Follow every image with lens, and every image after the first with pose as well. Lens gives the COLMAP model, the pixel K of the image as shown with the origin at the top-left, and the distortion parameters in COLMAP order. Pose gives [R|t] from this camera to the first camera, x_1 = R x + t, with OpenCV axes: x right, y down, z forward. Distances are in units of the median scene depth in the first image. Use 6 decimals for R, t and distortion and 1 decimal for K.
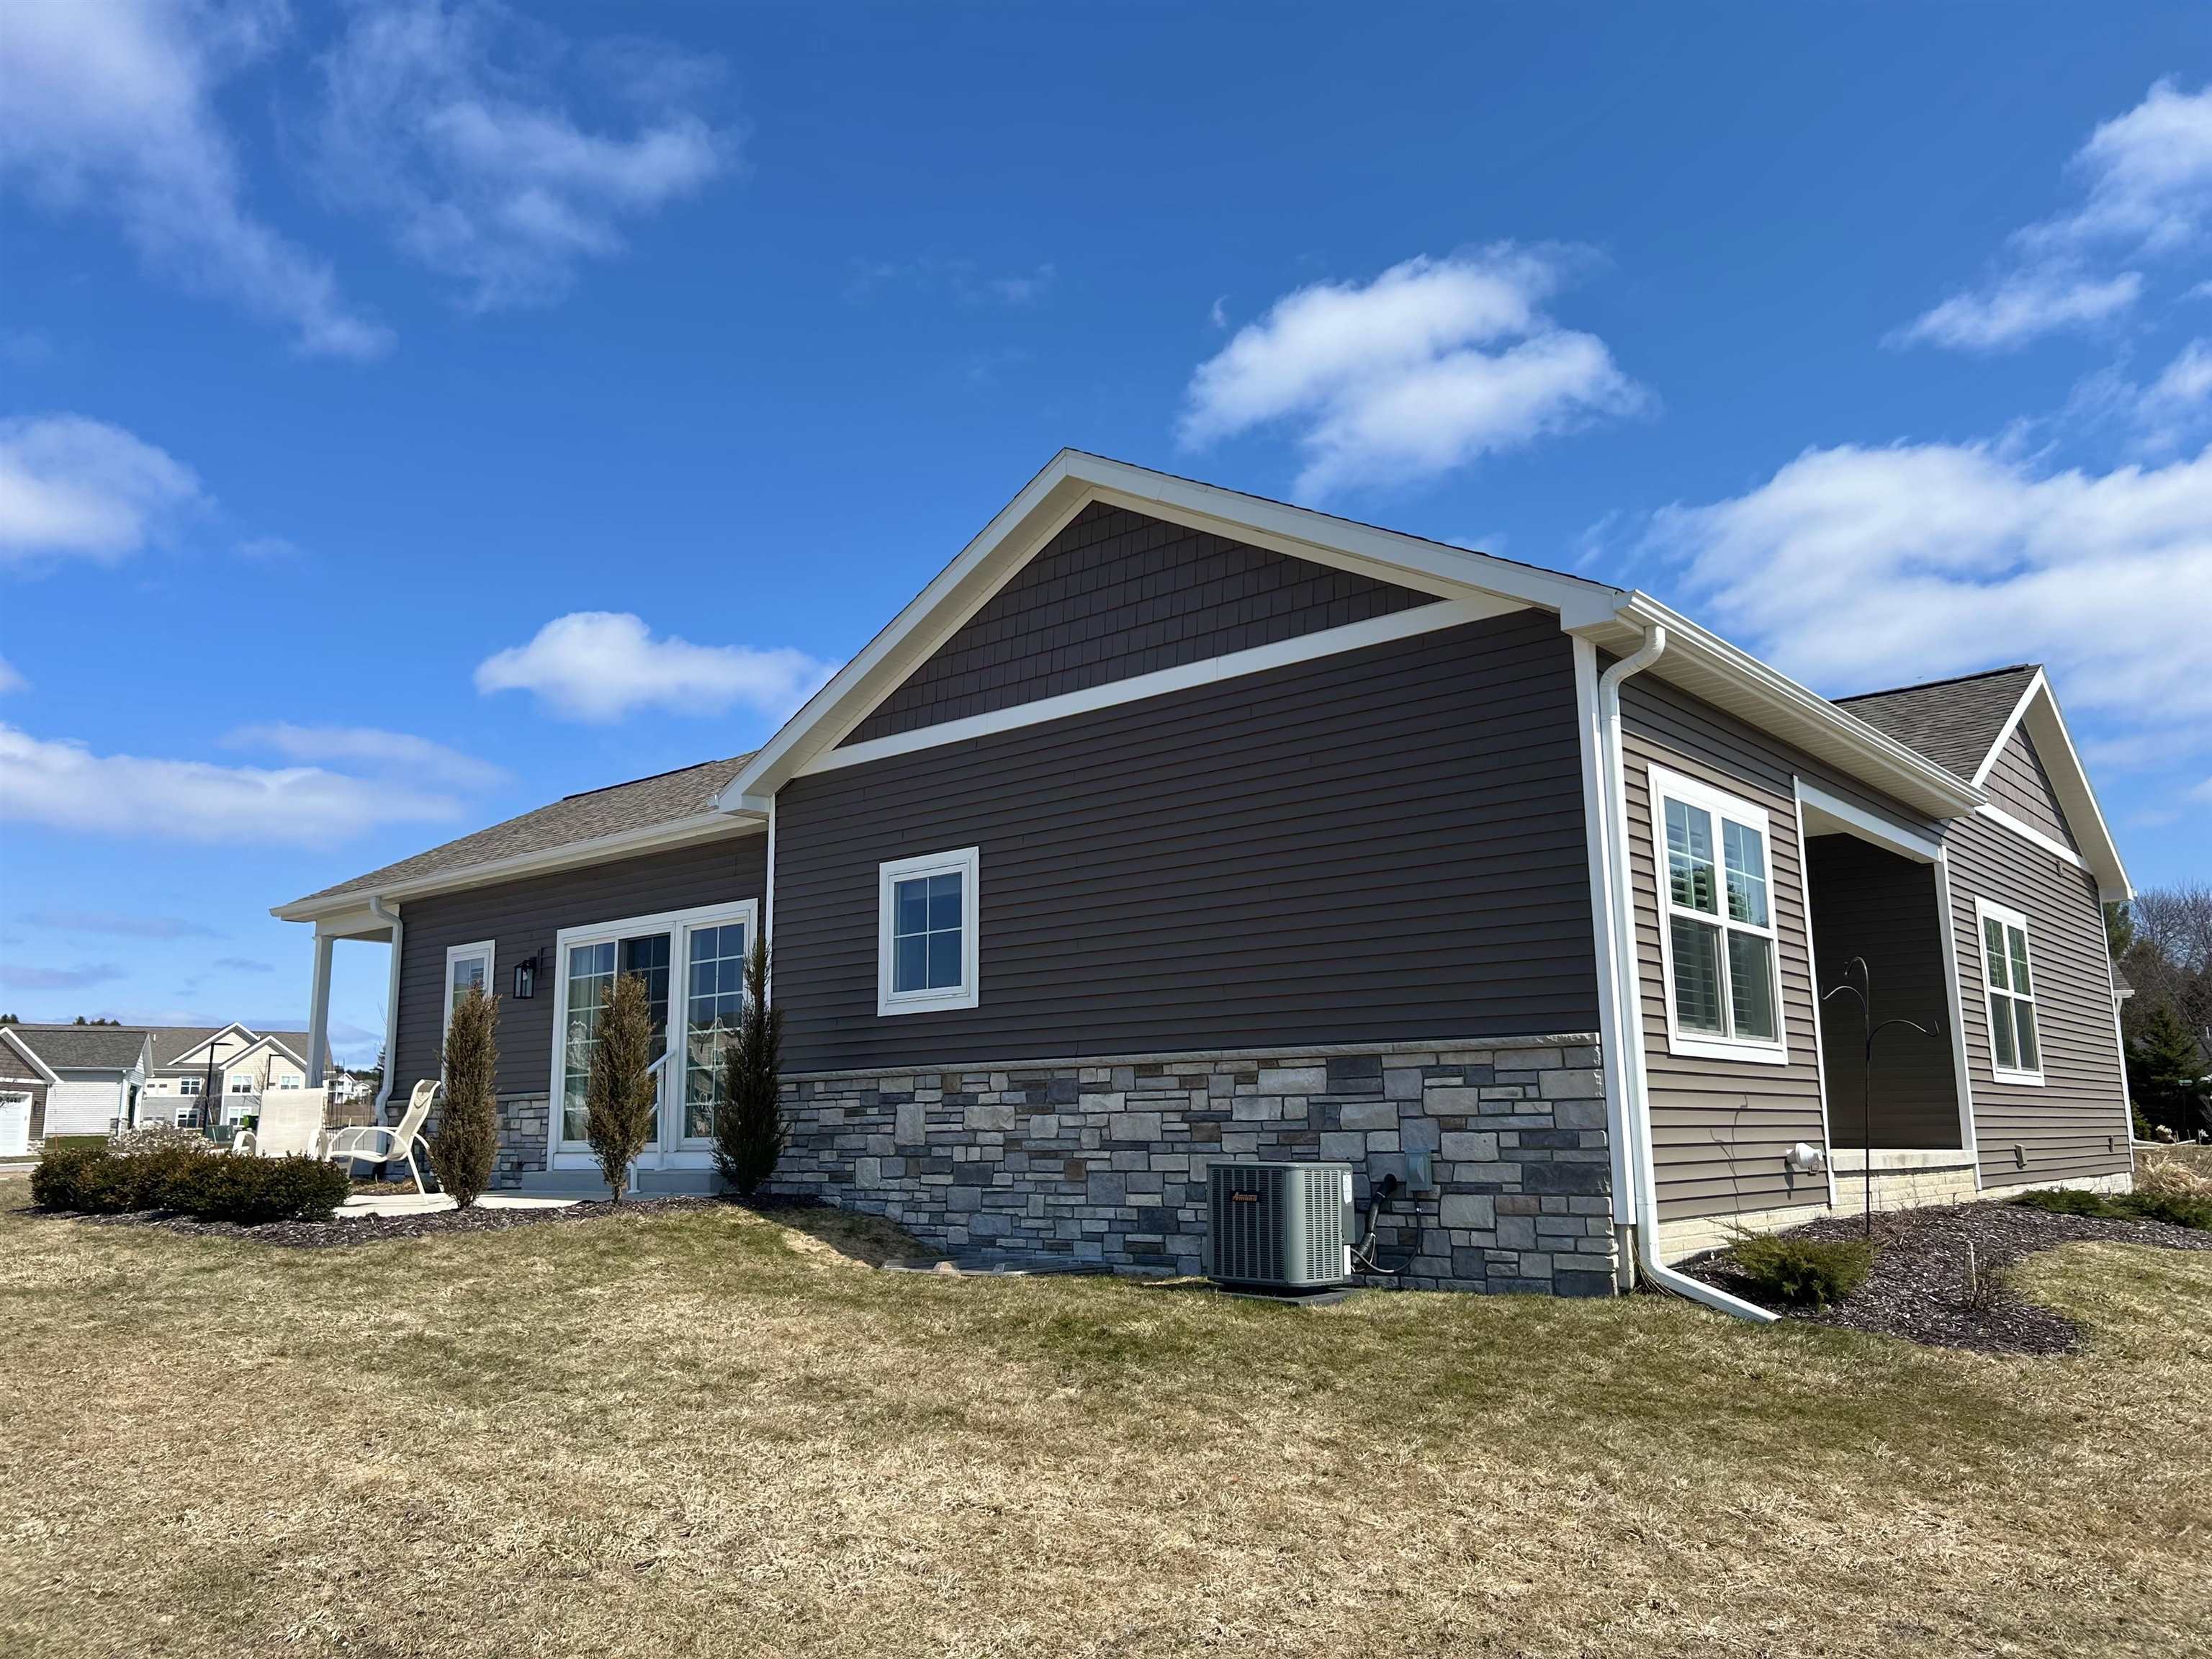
lens RADIAL K [[1670.2, 0, 1106.0], [0, 1670.2, 829.5], [0, 0, 1]] dist [0.023218, -0.004224]
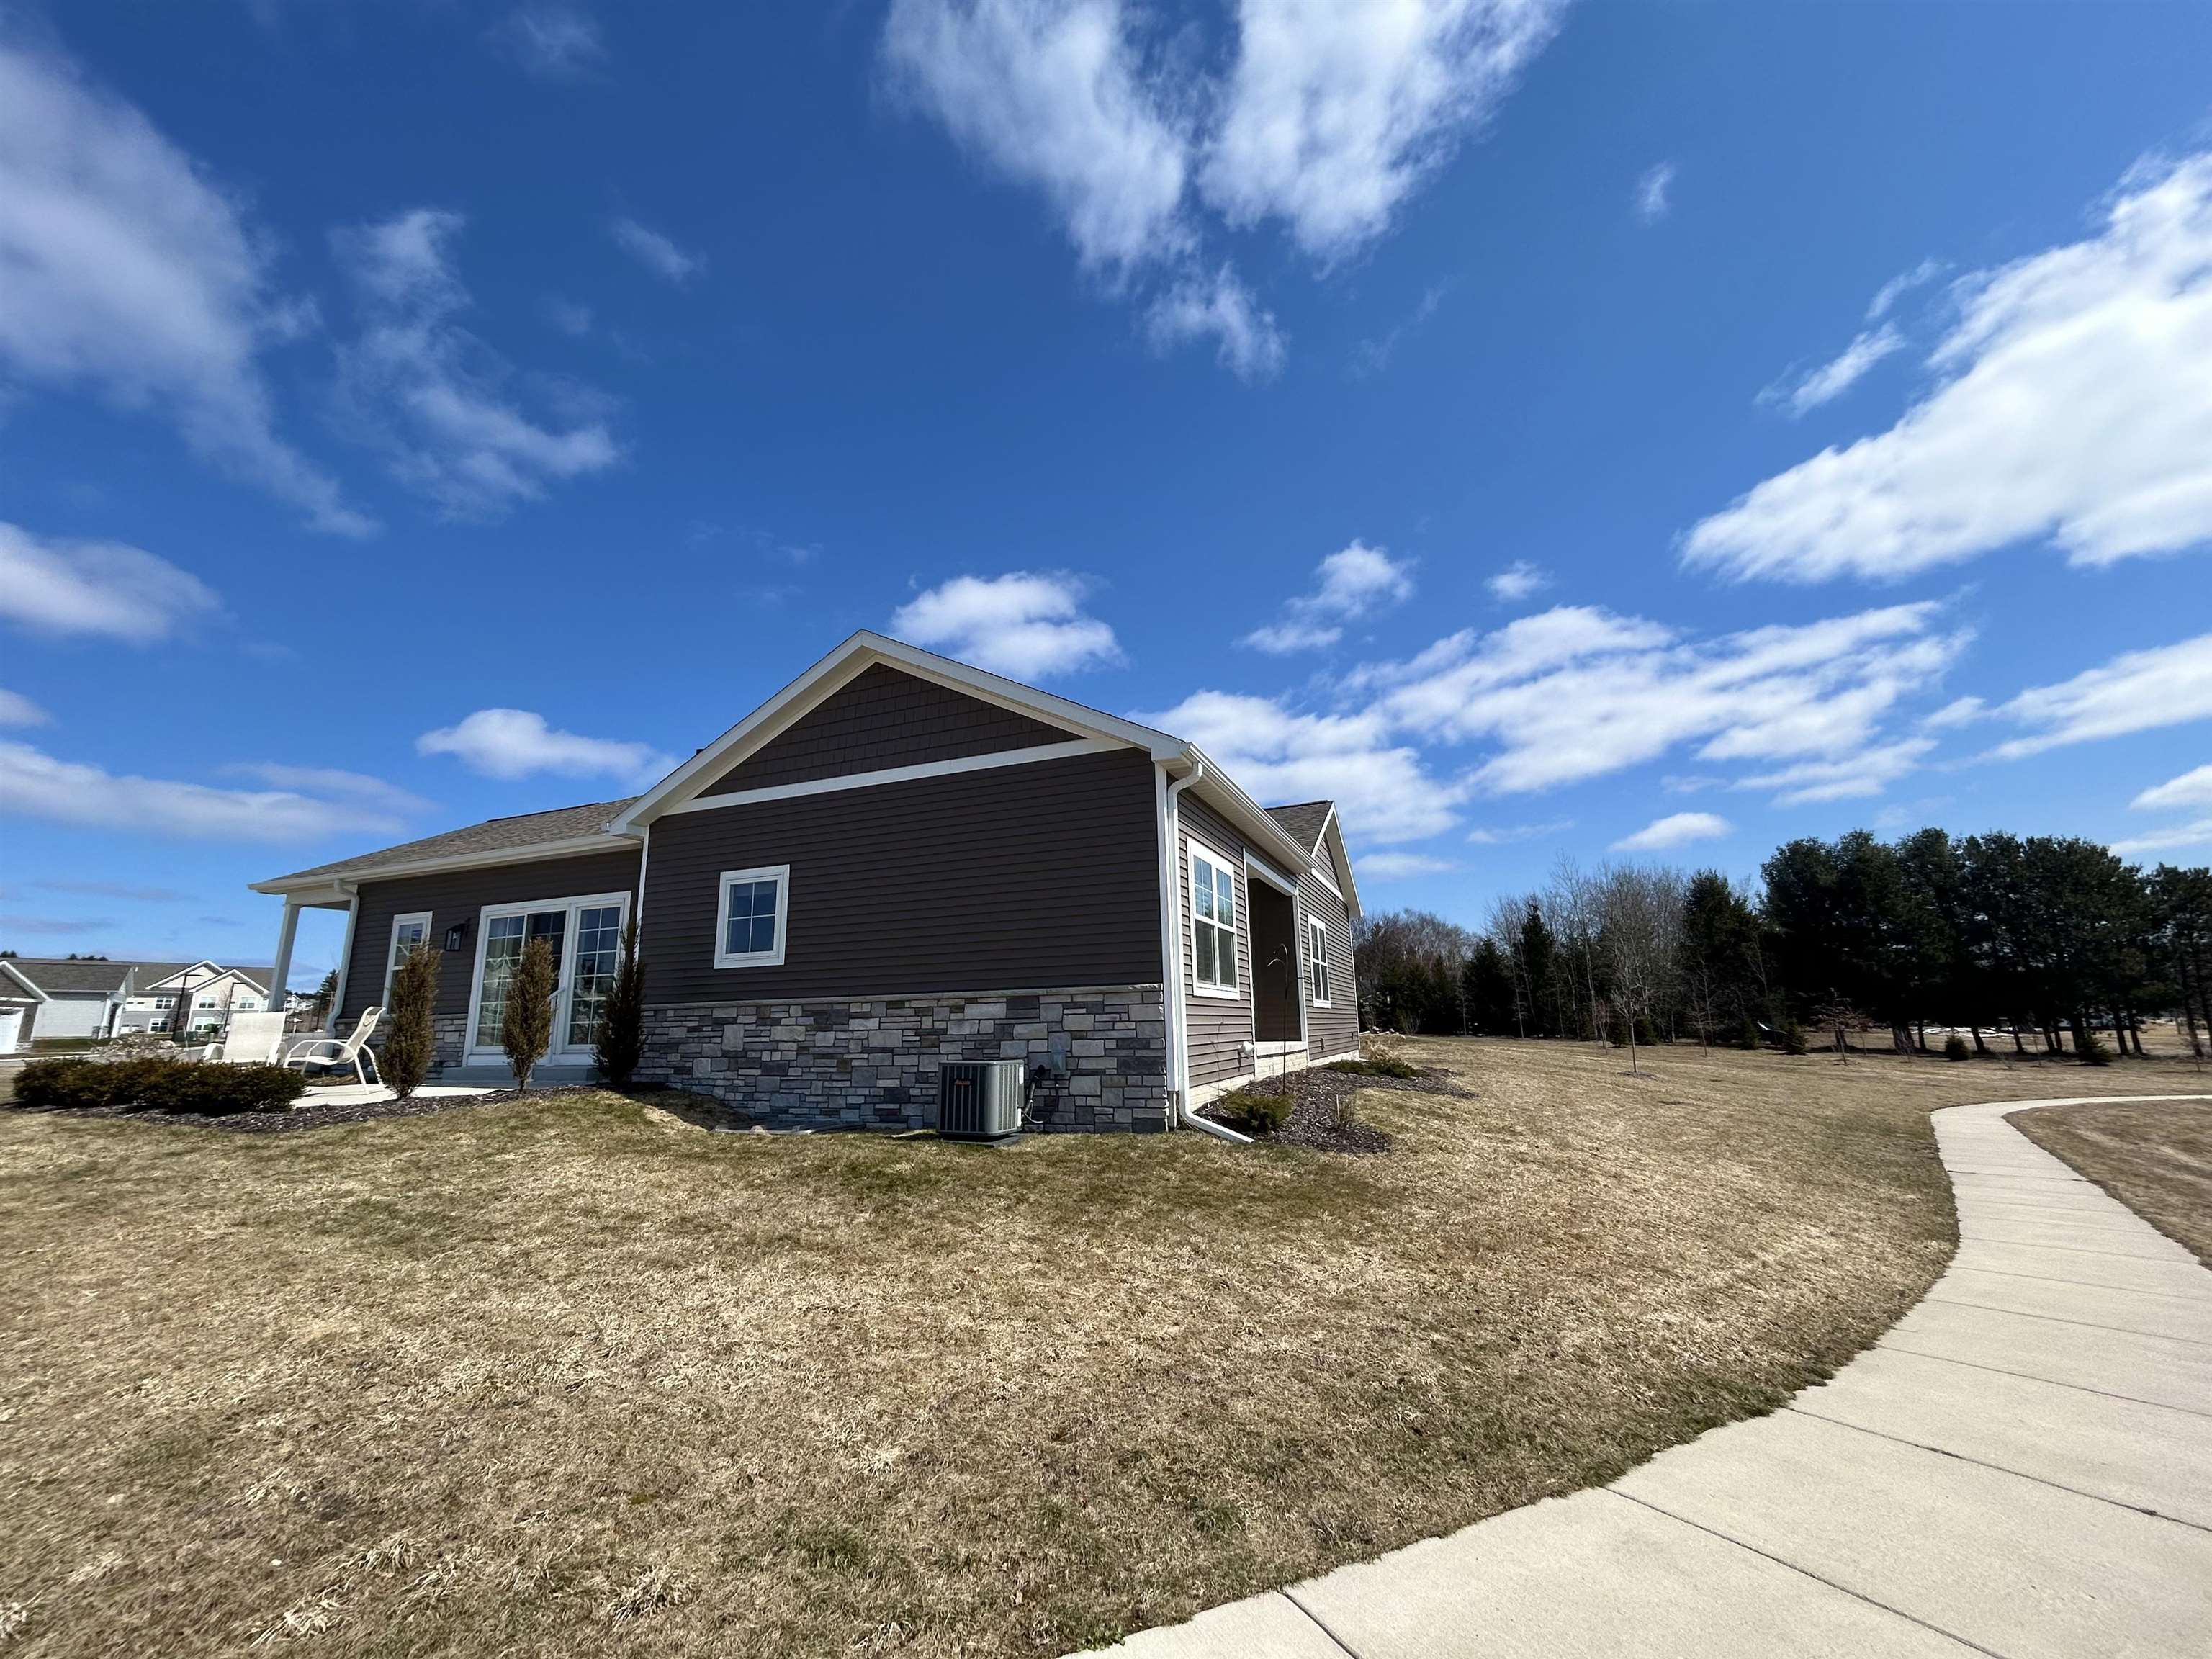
lens RADIAL K [[882.4, 0, 1100.3], [0, 882.4, 822.3], [0, 0, 1]] dist [-0.000695, 0.000382]
pose [[0.951821, 0.062104, 0.300301, -0.062894], [-0.046838, 0.997230, -0.057776, 0.005408], [-0.303057, 0.040927, 0.952093, 0.101399]]
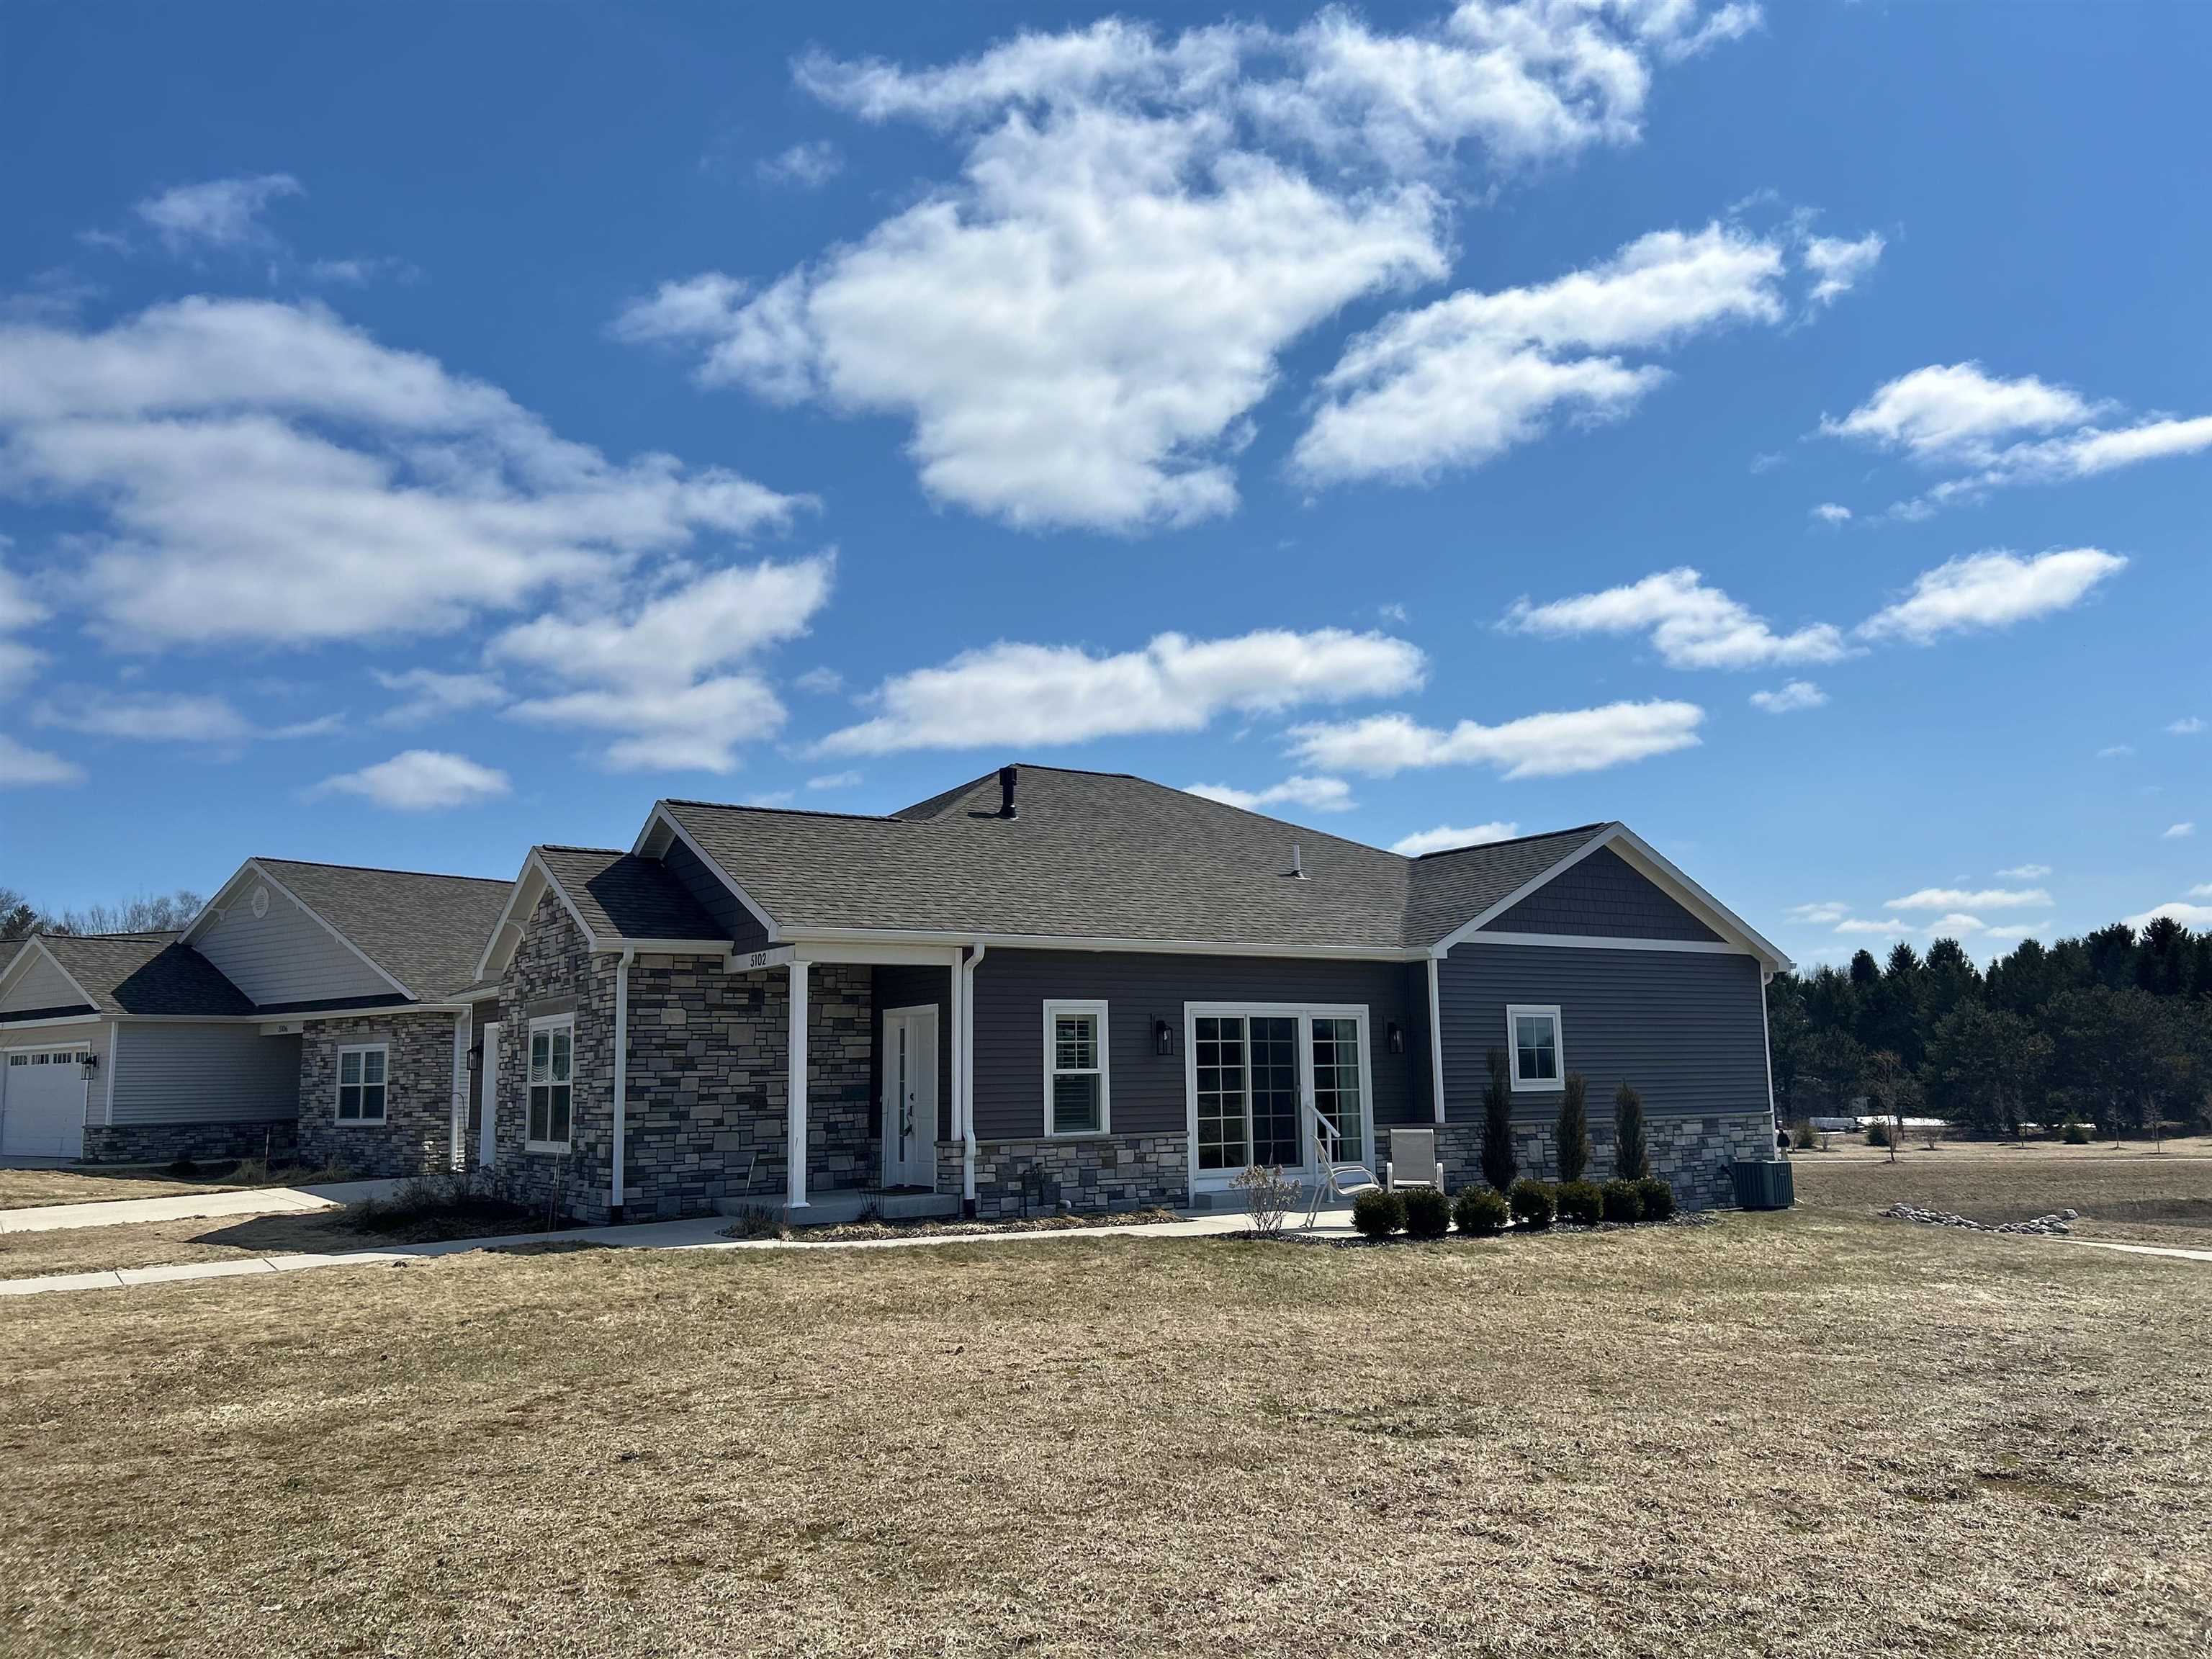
lens RADIAL K [[1844.6, 0, 1106.0], [0, 1844.6, 829.5], [0, 0, 1]] dist [-0.032883, -0.001853]
pose [[0.247718, 0.143537, 0.958140, -2.940276], [-0.164025, 0.980901, -0.104539, 0.153008], [-0.954846, -0.131263, 0.266531, 1.238540]]
